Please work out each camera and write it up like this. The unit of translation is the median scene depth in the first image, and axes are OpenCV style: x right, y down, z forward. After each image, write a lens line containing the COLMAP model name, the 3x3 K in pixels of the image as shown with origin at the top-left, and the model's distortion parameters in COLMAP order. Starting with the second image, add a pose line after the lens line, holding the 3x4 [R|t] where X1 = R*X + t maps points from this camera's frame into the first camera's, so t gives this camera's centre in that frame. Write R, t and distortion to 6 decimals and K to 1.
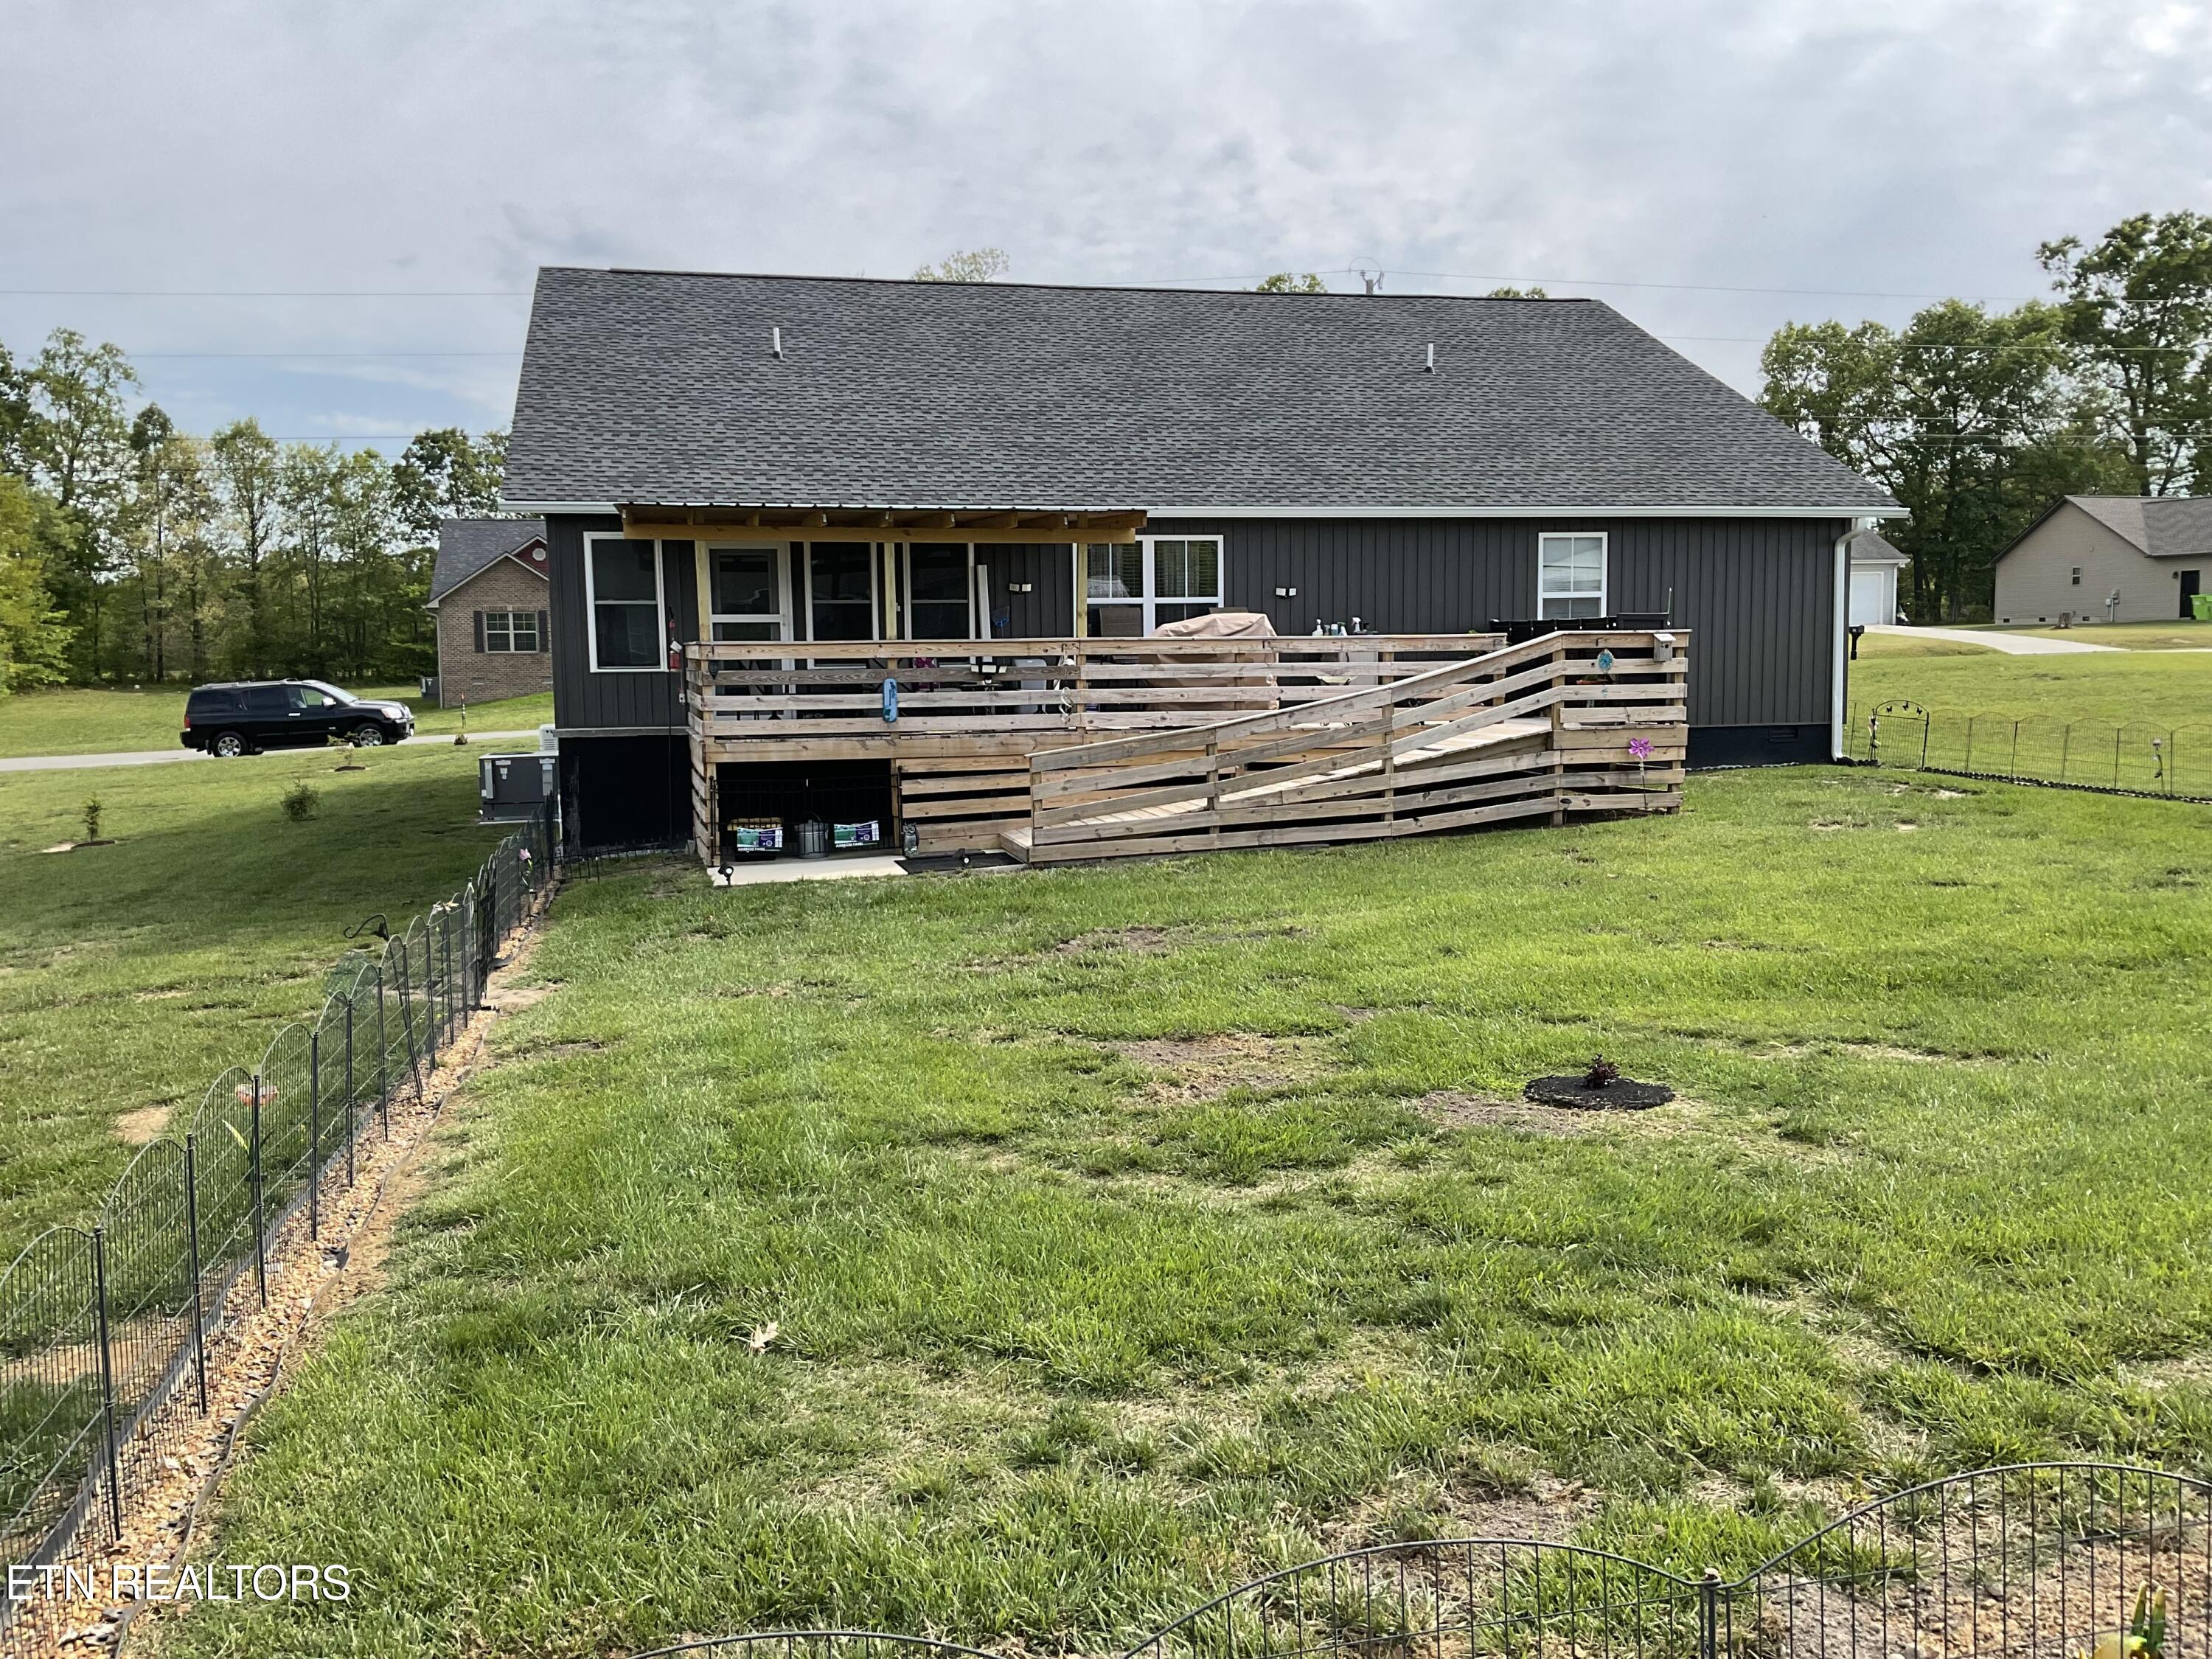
lens RADIAL K [[1844.8, 0, 1085.1], [0, 1844.8, 827.9], [0, 0, 1]] dist [0.046573, -0.078321]
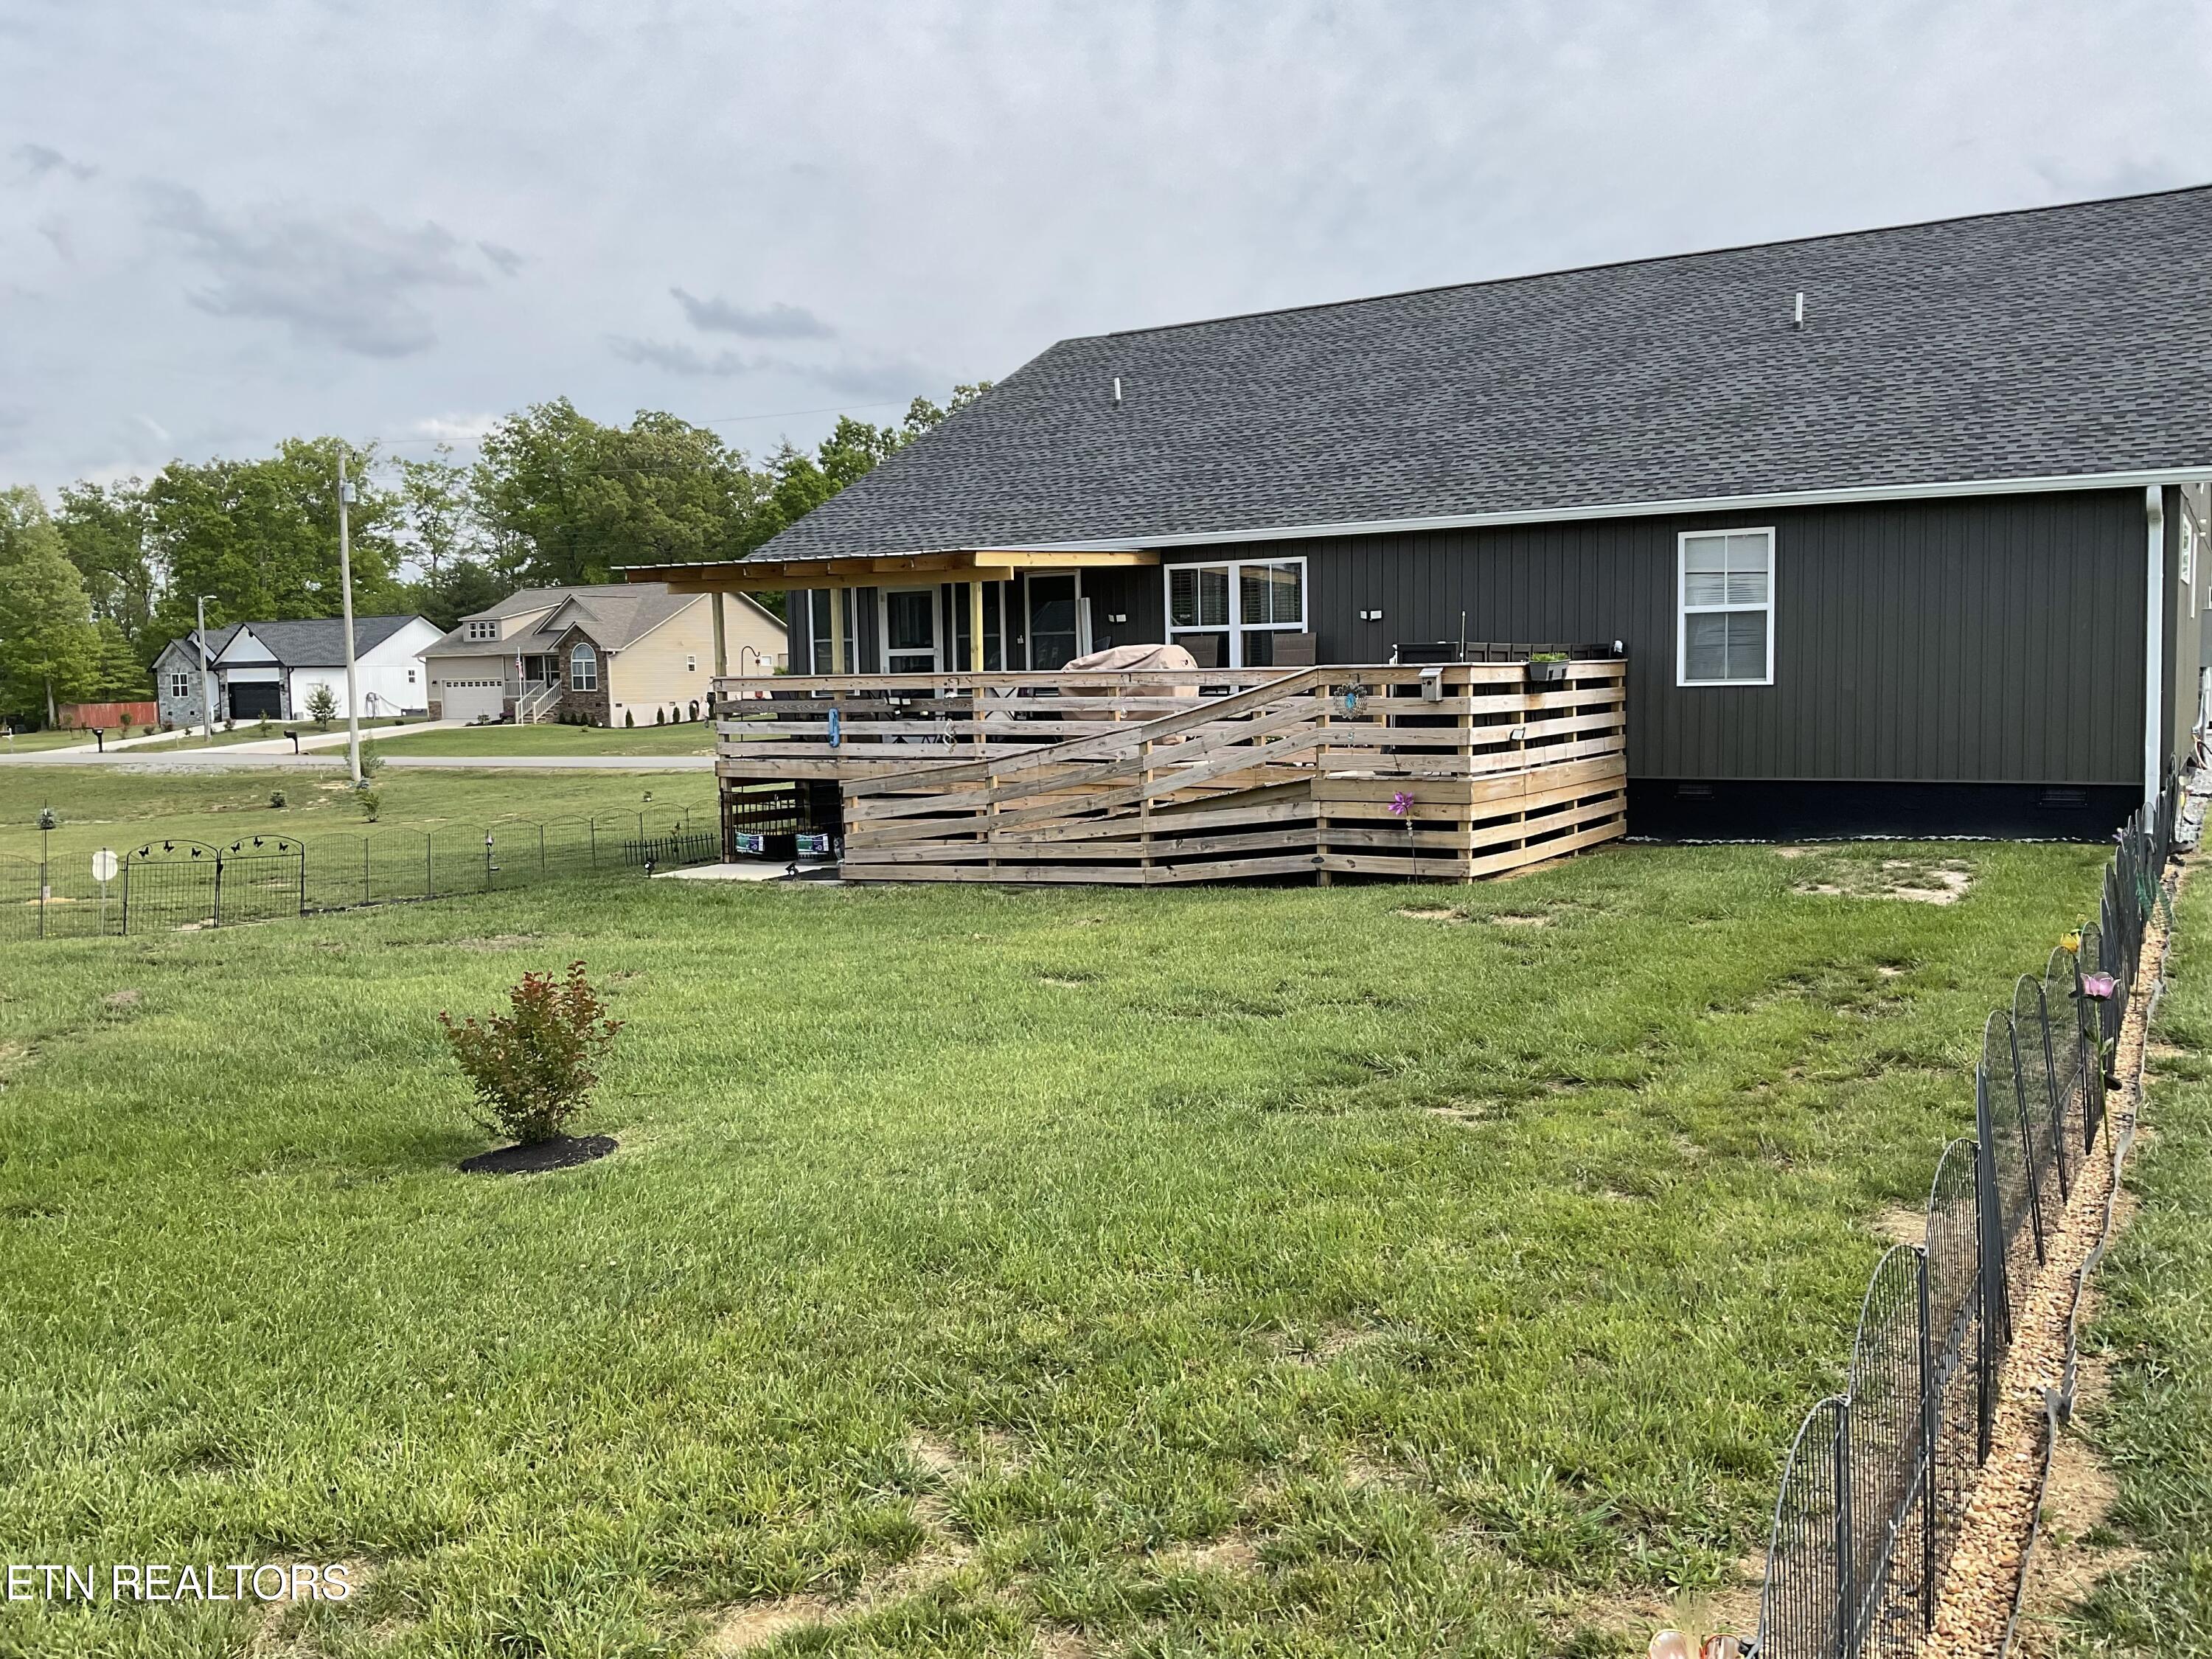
lens RADIAL K [[1844.8, 0, 1085.1], [0, 1844.8, 827.9], [0, 0, 1]] dist [0.046573, -0.078321]
pose [[0.698159, 0.058655, -0.713536, 0.790992], [-0.060435, 0.997909, 0.022899, -0.042216], [0.713388, 0.027135, 0.700244, 0.314648]]
